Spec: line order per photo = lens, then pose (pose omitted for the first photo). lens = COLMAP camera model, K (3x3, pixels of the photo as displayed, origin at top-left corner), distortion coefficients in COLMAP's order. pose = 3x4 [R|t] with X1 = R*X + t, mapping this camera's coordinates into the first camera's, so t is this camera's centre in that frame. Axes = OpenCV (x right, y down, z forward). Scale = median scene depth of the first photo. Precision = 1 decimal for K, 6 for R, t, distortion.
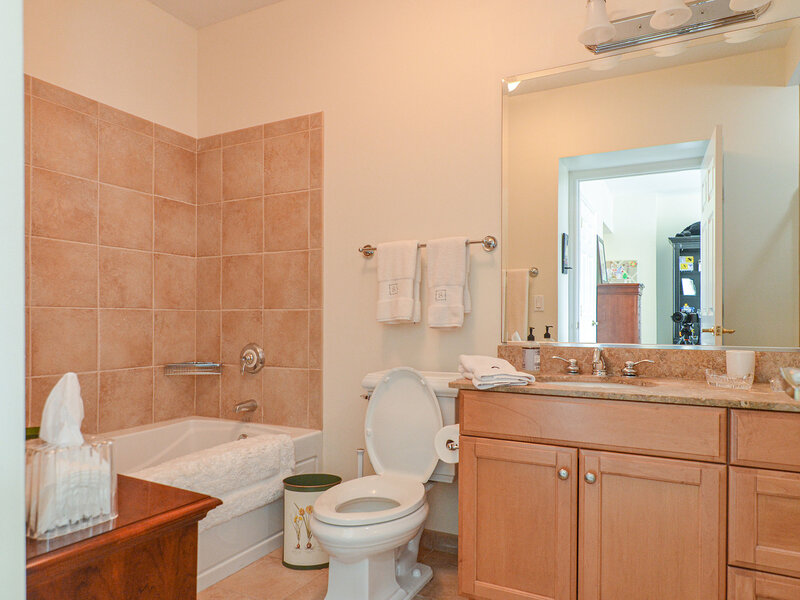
lens RADIAL K [[538.0, 0, 400.8], [0, 538.0, 306.9], [0, 0, 1]] dist [-0.008826, -0.001893]
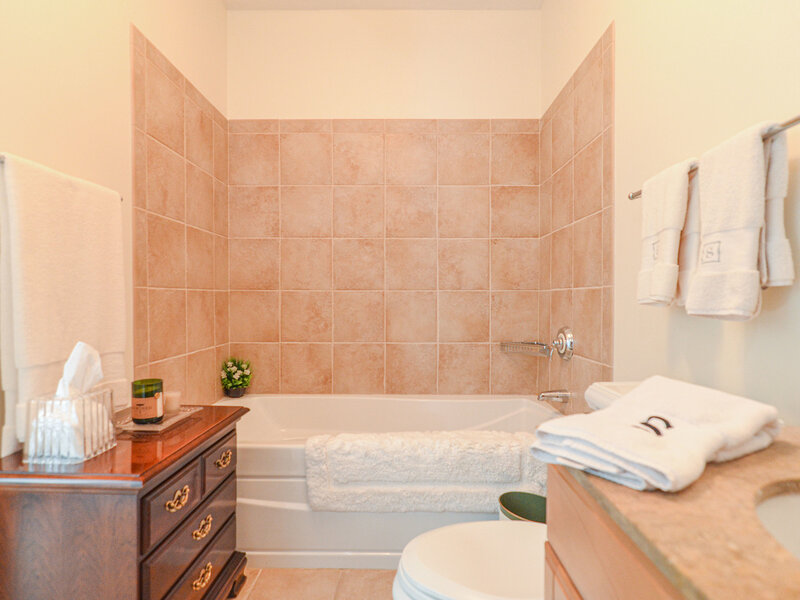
lens RADIAL K [[434.9, 0, 400.3], [0, 434.9, 297.2], [0, 0, 1]] dist [-0.001722, -0.001922]
pose [[0.456327, -0.005480, -0.889795, 0.253104], [0.022065, 0.999743, 0.005159, 0.009757], [0.889539, -0.021987, 0.456330, 0.454290]]
